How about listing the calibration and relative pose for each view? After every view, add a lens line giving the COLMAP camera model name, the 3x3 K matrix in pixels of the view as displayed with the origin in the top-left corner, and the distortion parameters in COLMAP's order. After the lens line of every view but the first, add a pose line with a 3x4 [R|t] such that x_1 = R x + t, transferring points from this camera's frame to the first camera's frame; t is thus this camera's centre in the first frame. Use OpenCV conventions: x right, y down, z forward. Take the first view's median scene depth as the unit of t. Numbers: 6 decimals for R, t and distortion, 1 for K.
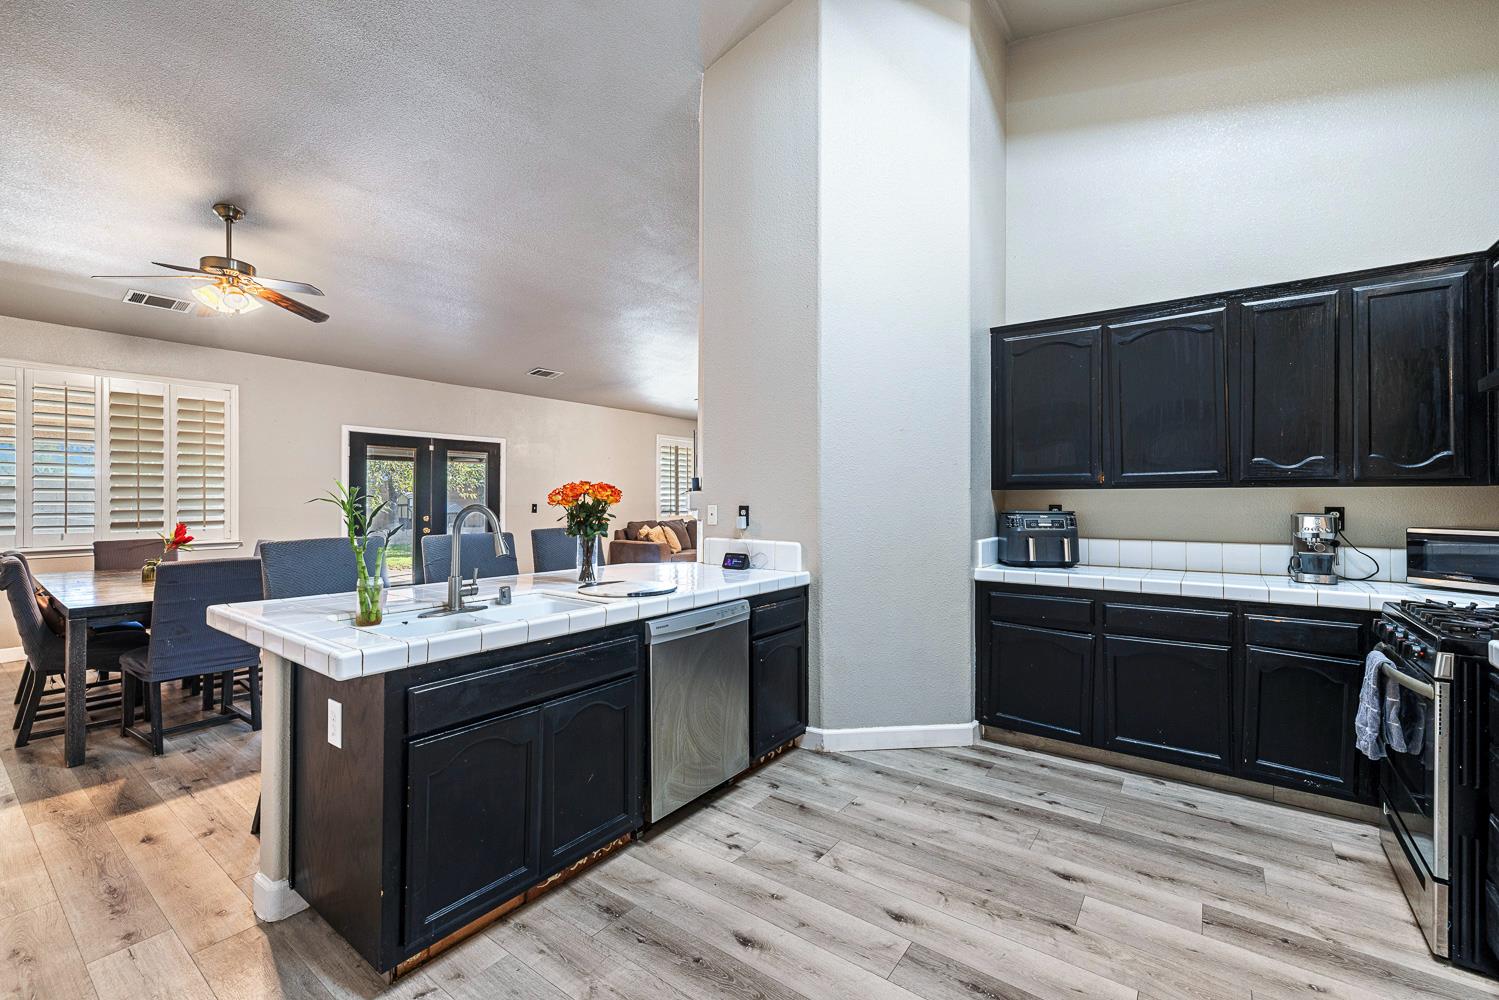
lens RADIAL K [[632.1, 0, 763.9], [0, 632.1, 494.7], [0, 0, 1]] dist [0.002901, 0.001529]
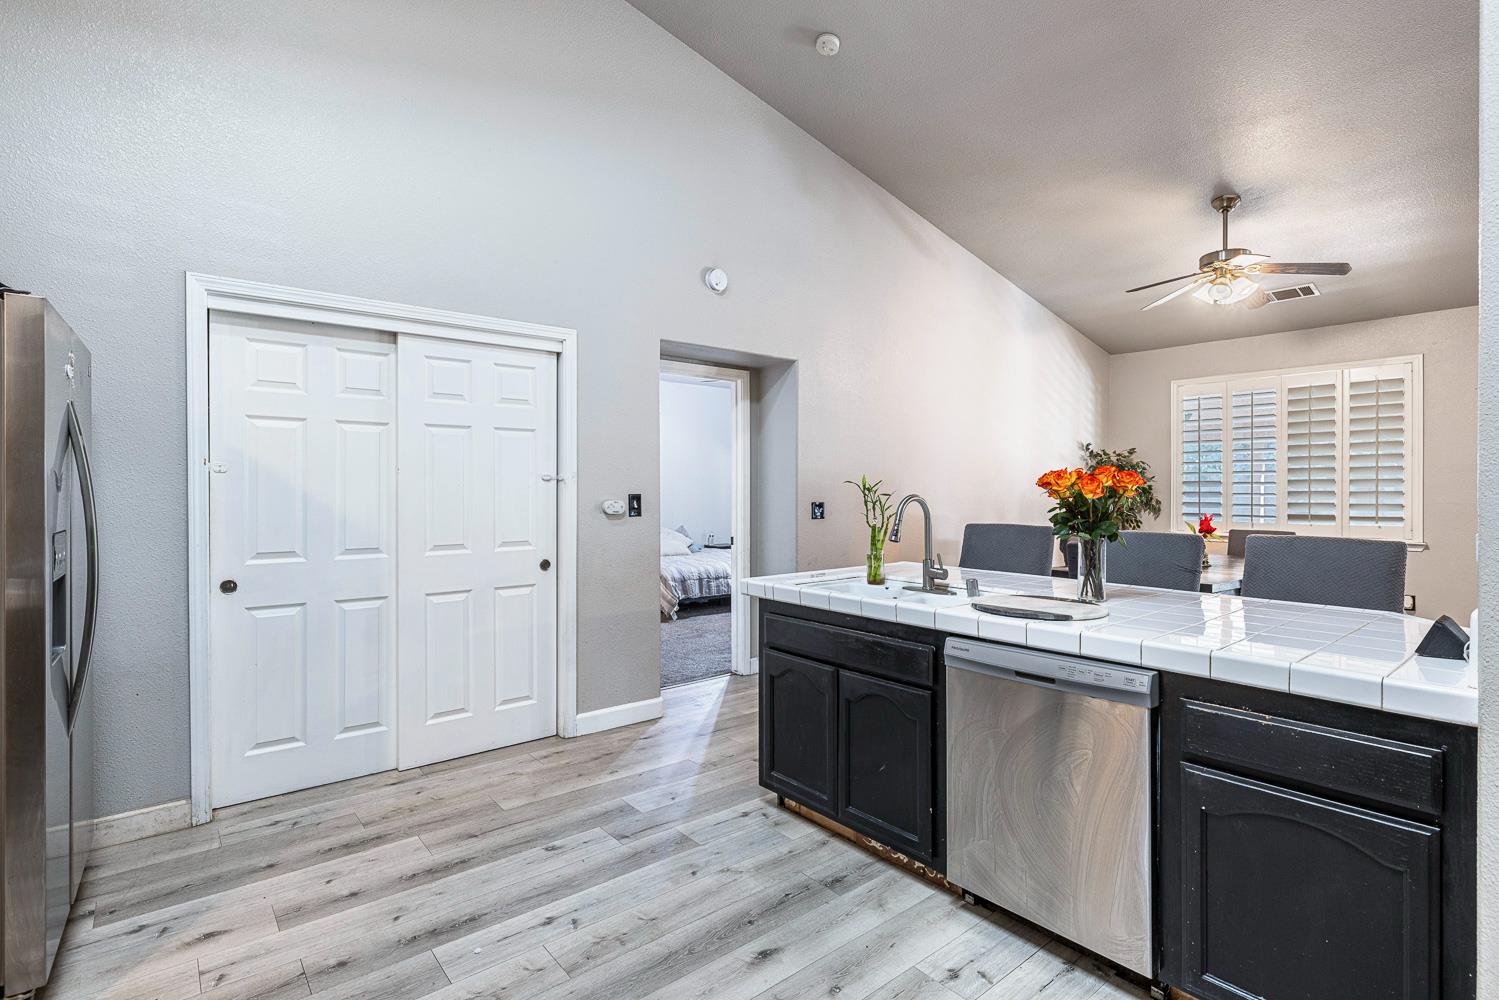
lens RADIAL K [[732.5, 0, 736.4], [0, 732.5, 498.8], [0, 0, 1]] dist [-0.007108, -0.001012]
pose [[-0.277449, 0.007972, -0.960707, 0.685841], [0.004484, 0.999965, 0.007002, 0.010962], [0.960730, -0.002365, -0.277475, 0.844217]]
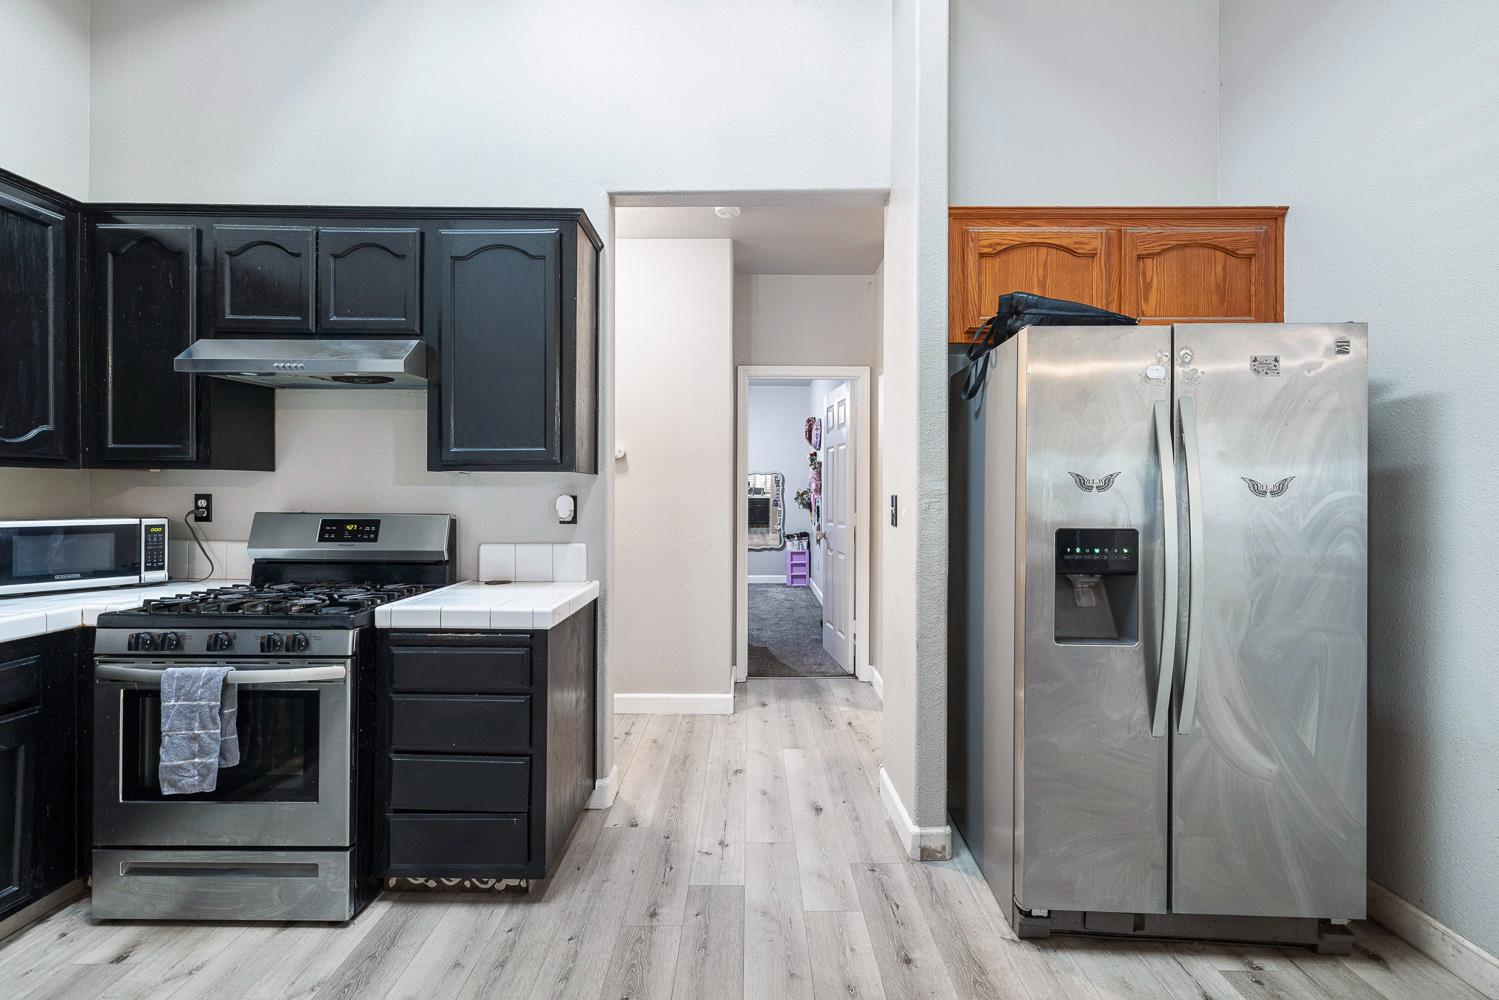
lens RADIAL K [[632.1, 0, 748.9], [0, 632.1, 491.9], [0, 0, 1]] dist [0.002901, 0.001529]
pose [[-0.574657, -0.006436, 0.818369, -0.112172], [-0.008570, 0.999962, 0.001846, 0.007854], [-0.818350, -0.005953, -0.574690, 0.700837]]
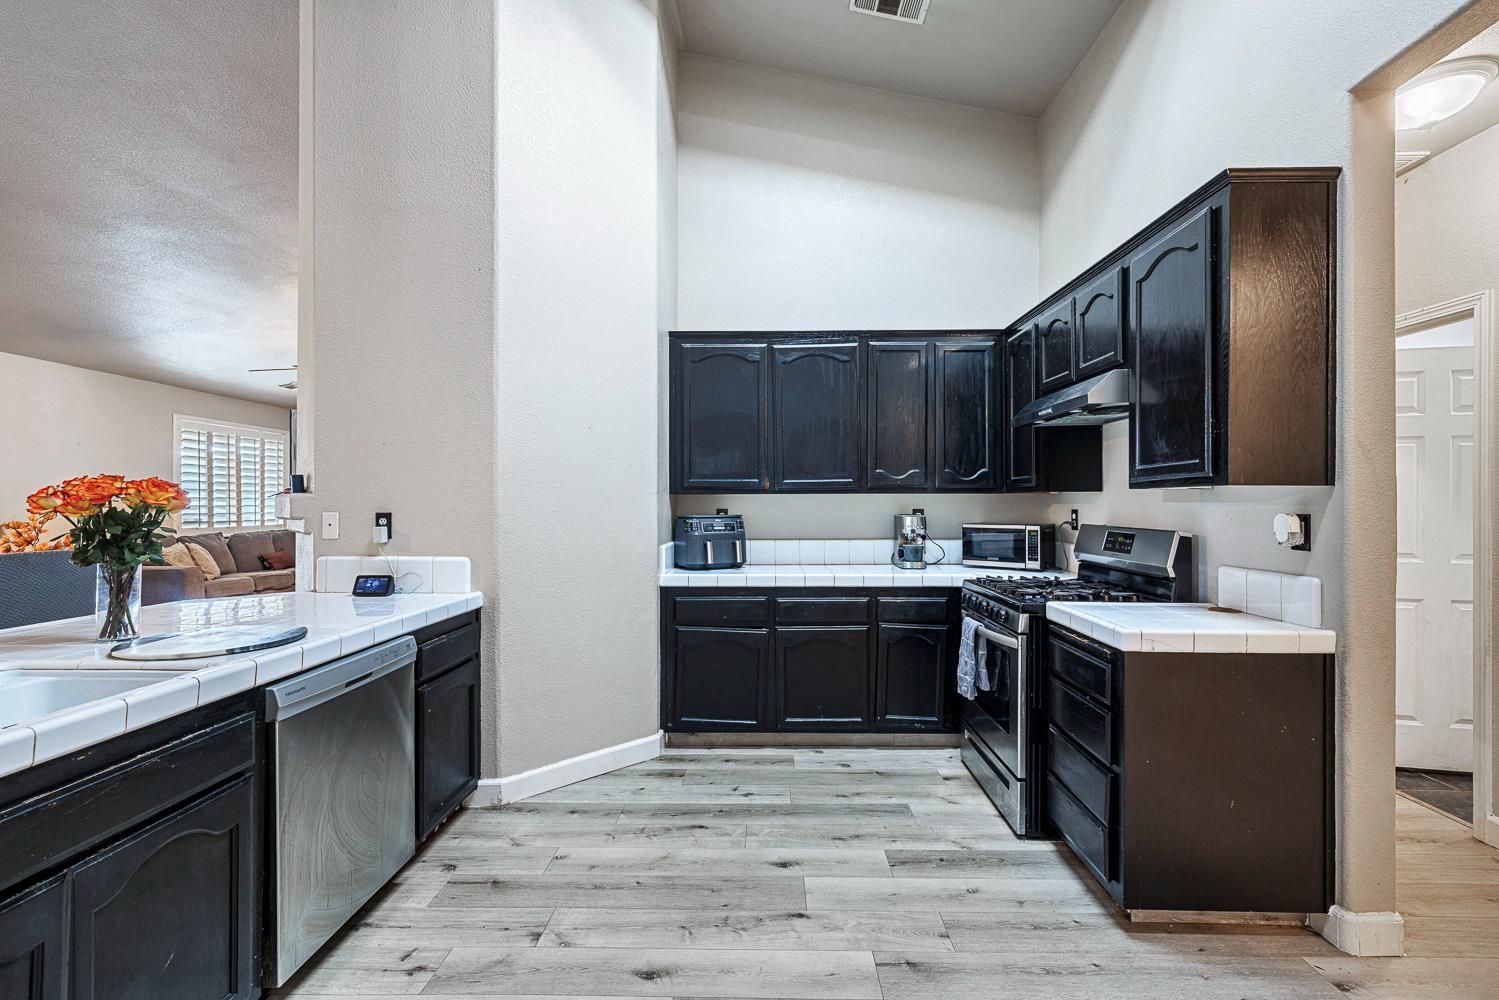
lens RADIAL K [[632.1, 0, 759.0], [0, 632.1, 502.2], [0, 0, 1]] dist [0.002901, 0.001529]
pose [[0.820632, -0.000134, 0.571457, -0.120738], [-0.001548, 0.999996, 0.002457, 0.002605], [-0.571455, -0.002901, 0.820628, 0.134297]]
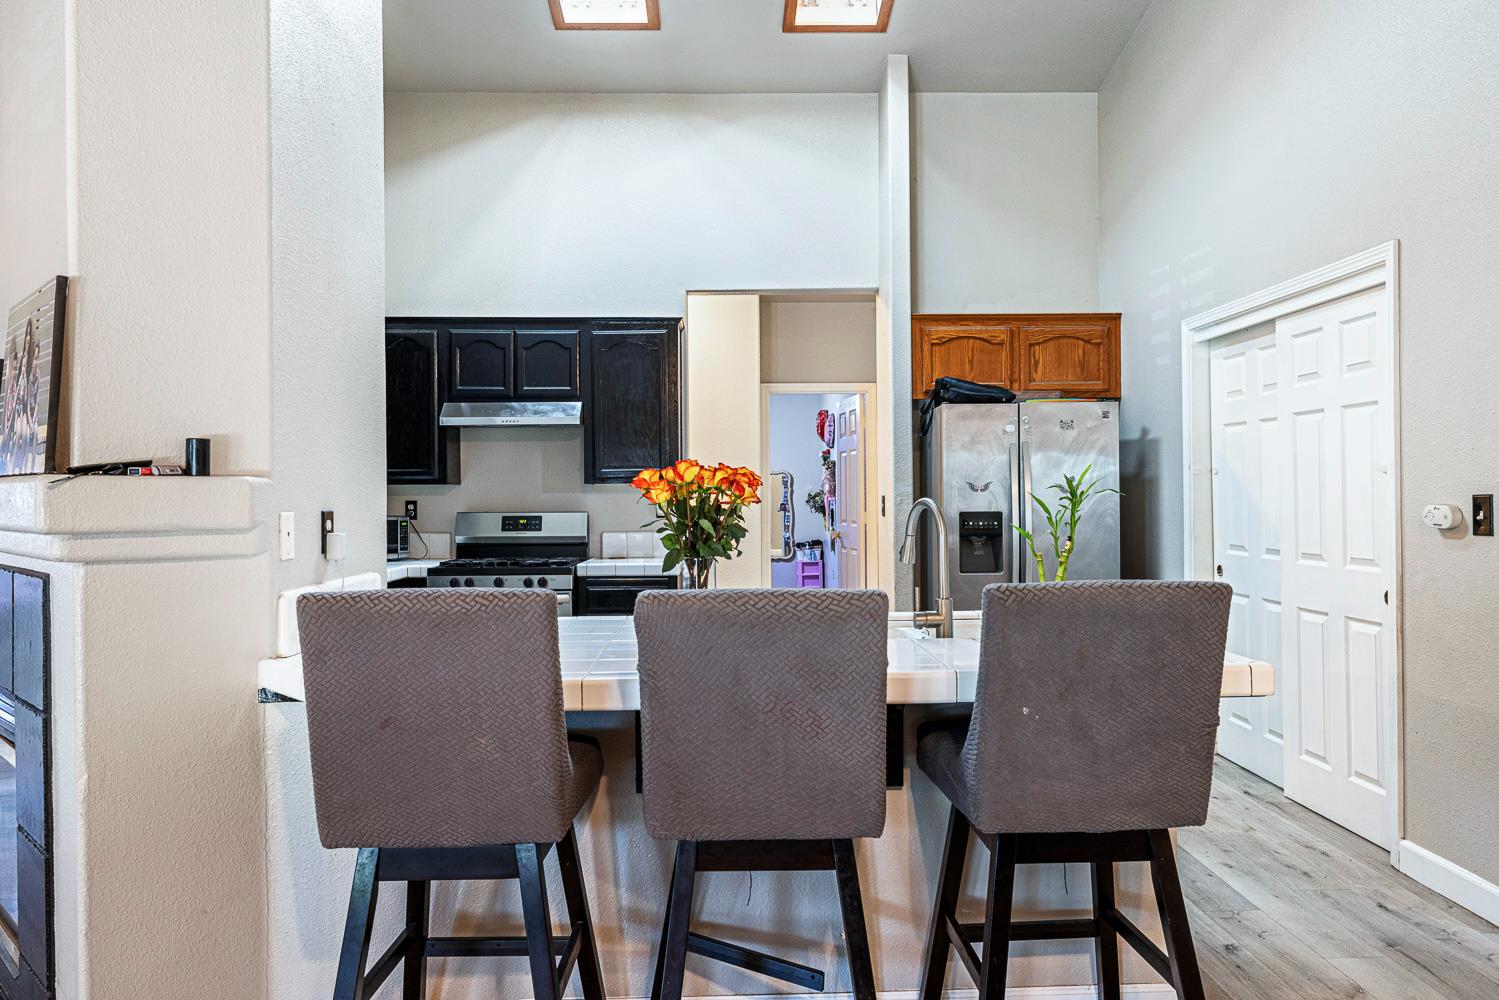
lens RADIAL K [[992.6, 0, 748.9], [0, 992.6, 493.4], [0, 0, 1]] dist [0.005132, -0.000274]
pose [[-0.595694, 0.001998, 0.803209, -1.039697], [0.003994, 0.999992, 0.000475, 0.005611], [-0.803201, 0.003491, -0.595698, 1.518432]]
